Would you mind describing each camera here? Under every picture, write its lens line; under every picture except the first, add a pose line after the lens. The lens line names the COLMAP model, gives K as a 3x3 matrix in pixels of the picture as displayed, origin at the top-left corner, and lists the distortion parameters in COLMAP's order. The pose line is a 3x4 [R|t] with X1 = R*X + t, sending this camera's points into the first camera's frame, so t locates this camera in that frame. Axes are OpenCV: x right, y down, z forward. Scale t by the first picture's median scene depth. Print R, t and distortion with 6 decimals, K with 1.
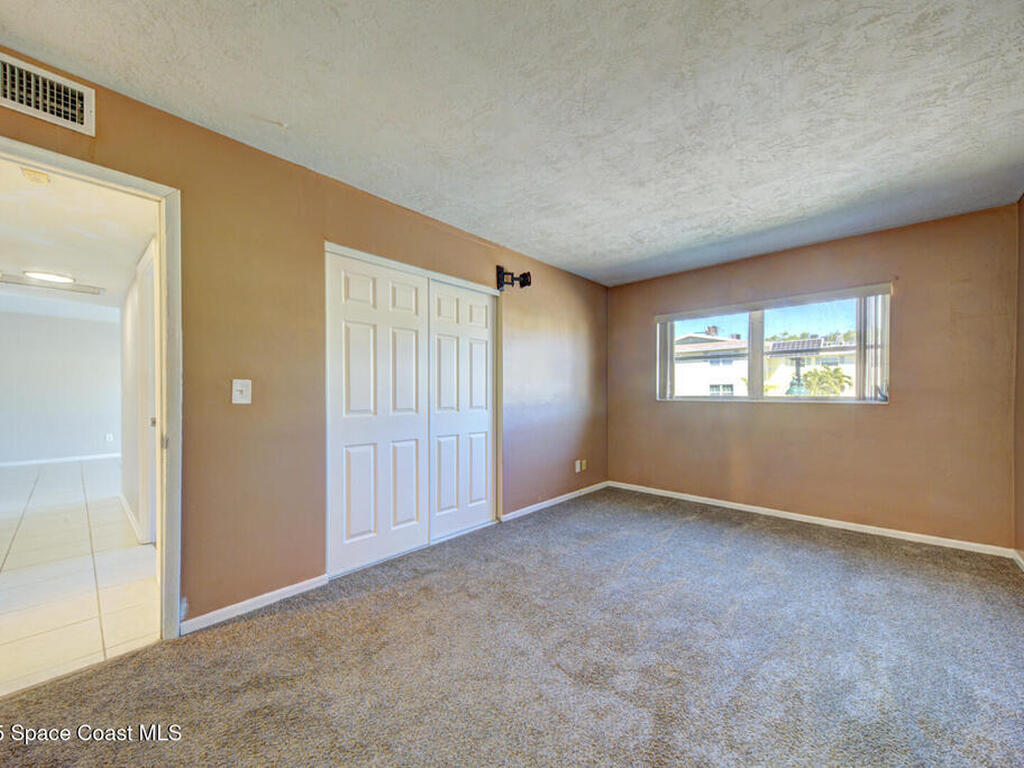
lens RADIAL K [[400.2, 0, 505.8], [0, 400.2, 389.7], [0, 0, 1]] dist [0.000109, -0.000054]
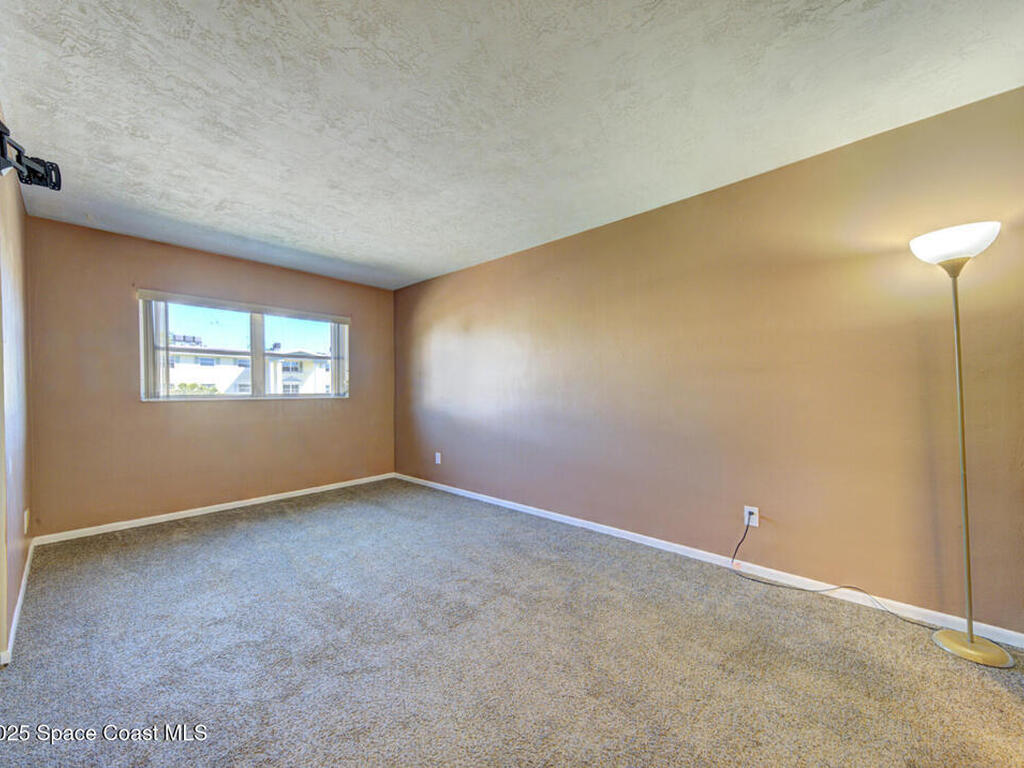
lens RADIAL K [[388.0, 0, 506.0], [0, 388.0, 388.0], [0, 0, 1]] dist [-0.000868, -0.000223]
pose [[-0.023094, 0.009061, 0.999692, -0.509264], [-0.007272, 0.999931, -0.009231, 0.005262], [-0.999707, -0.007483, -0.023026, 0.449349]]
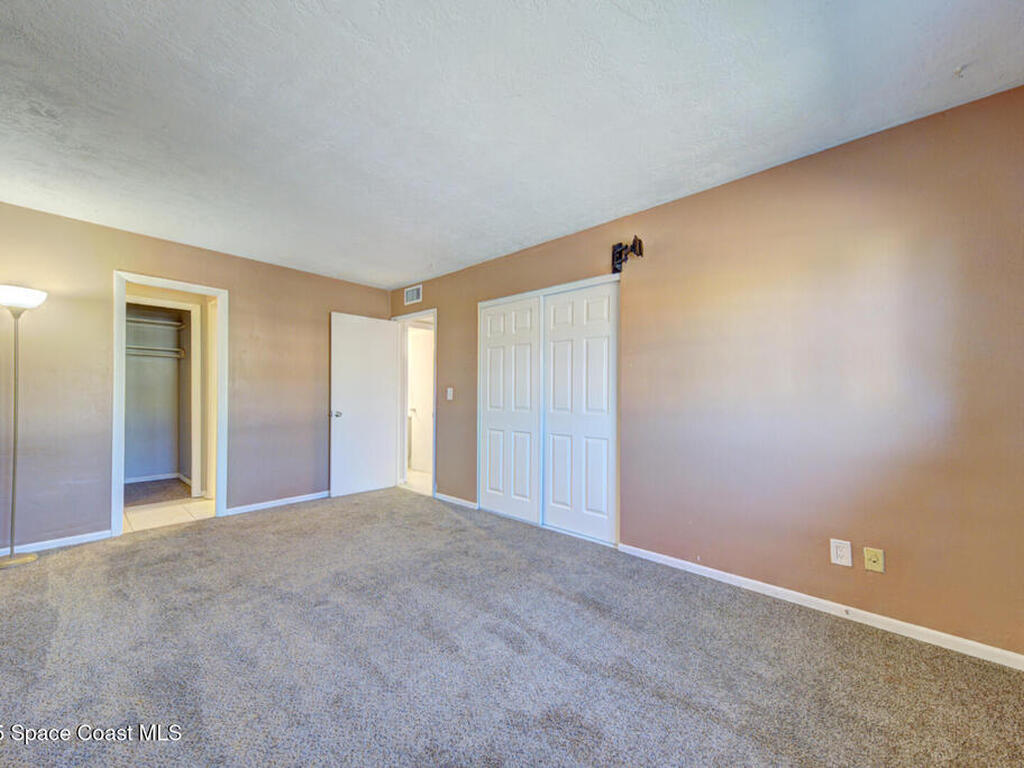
lens RADIAL K [[400.2, 0, 512.5], [0, 400.2, 386.2], [0, 0, 1]] dist [0.000109, -0.000054]
pose [[-0.001082, -0.011983, -0.999928, 0.886668], [0.011789, 0.999859, -0.011995, -0.003613], [0.999930, -0.011802, -0.000940, 0.838621]]
